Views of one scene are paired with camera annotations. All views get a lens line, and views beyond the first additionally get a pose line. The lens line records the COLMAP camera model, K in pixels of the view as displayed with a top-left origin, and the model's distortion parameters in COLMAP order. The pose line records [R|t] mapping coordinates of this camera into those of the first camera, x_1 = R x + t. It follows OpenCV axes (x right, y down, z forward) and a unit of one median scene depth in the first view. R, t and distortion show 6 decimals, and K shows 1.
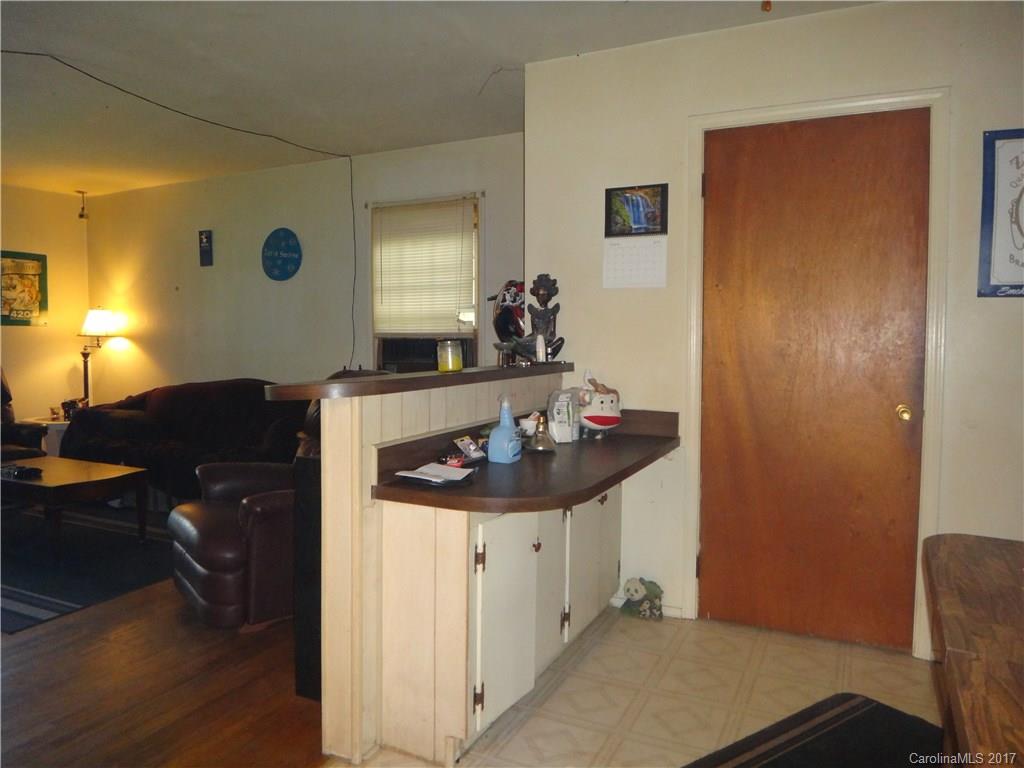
lens RADIAL K [[718.0, 0, 512.0], [0, 718.0, 384.0], [0, 0, 1]] dist [-0.010048, -0.003085]
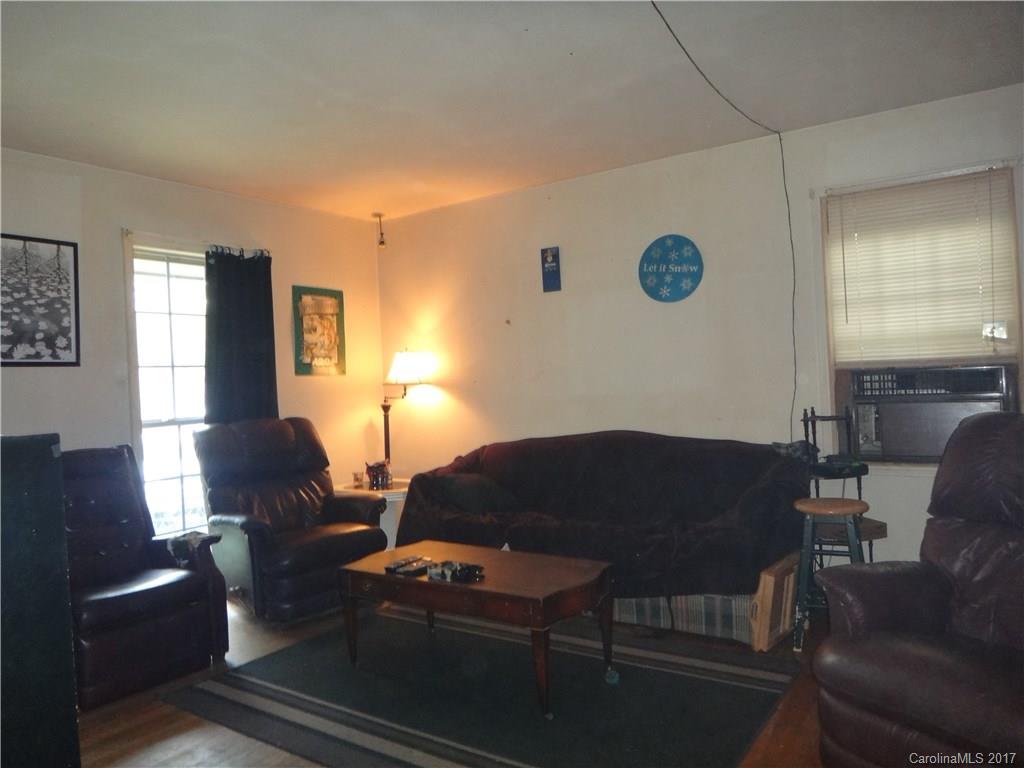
lens RADIAL K [[728.0, 0, 512.0], [0, 728.0, 384.0], [0, 0, 1]] dist [-0.006166, -0.041633]
pose [[0.991319, -0.039150, -0.125518, -0.399831], [0.031339, 0.997483, -0.063607, -0.011483], [0.127692, 0.059121, 0.990050, 0.208063]]
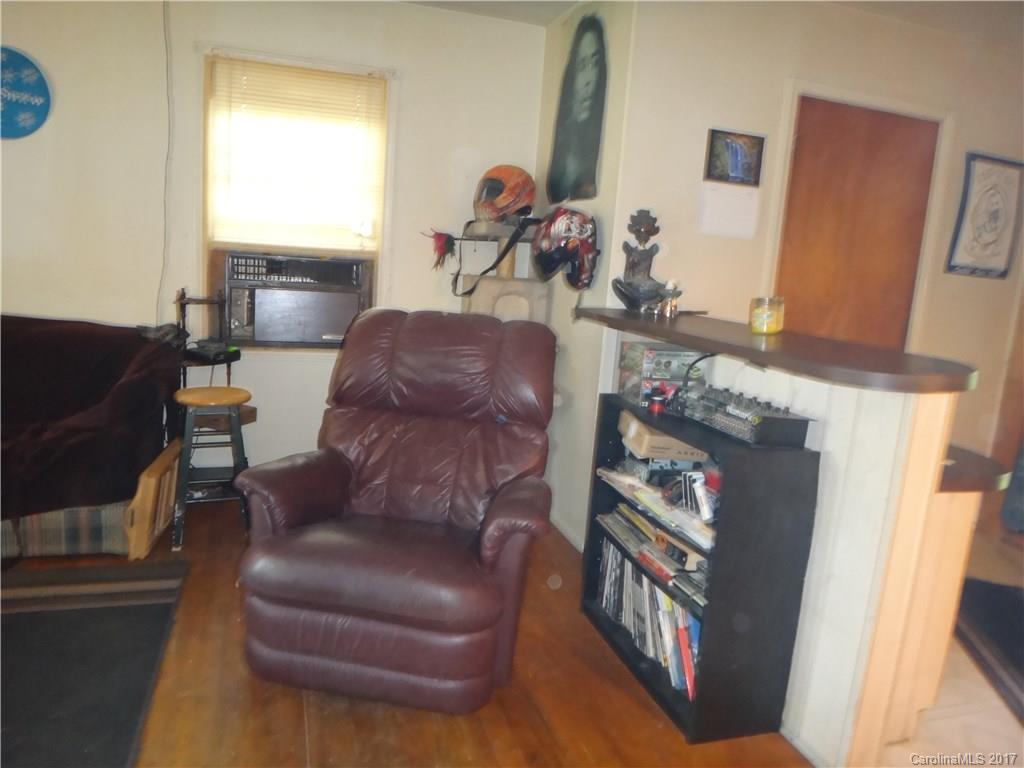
lens RADIAL K [[728.0, 0, 512.0], [0, 728.0, 384.0], [0, 0, 1]] dist [-0.006166, -0.041633]
pose [[0.710701, -0.070627, 0.699940, -0.451702], [-0.024204, 0.991904, 0.124664, -0.027940], [-0.703078, -0.105540, 0.703238, 0.275713]]
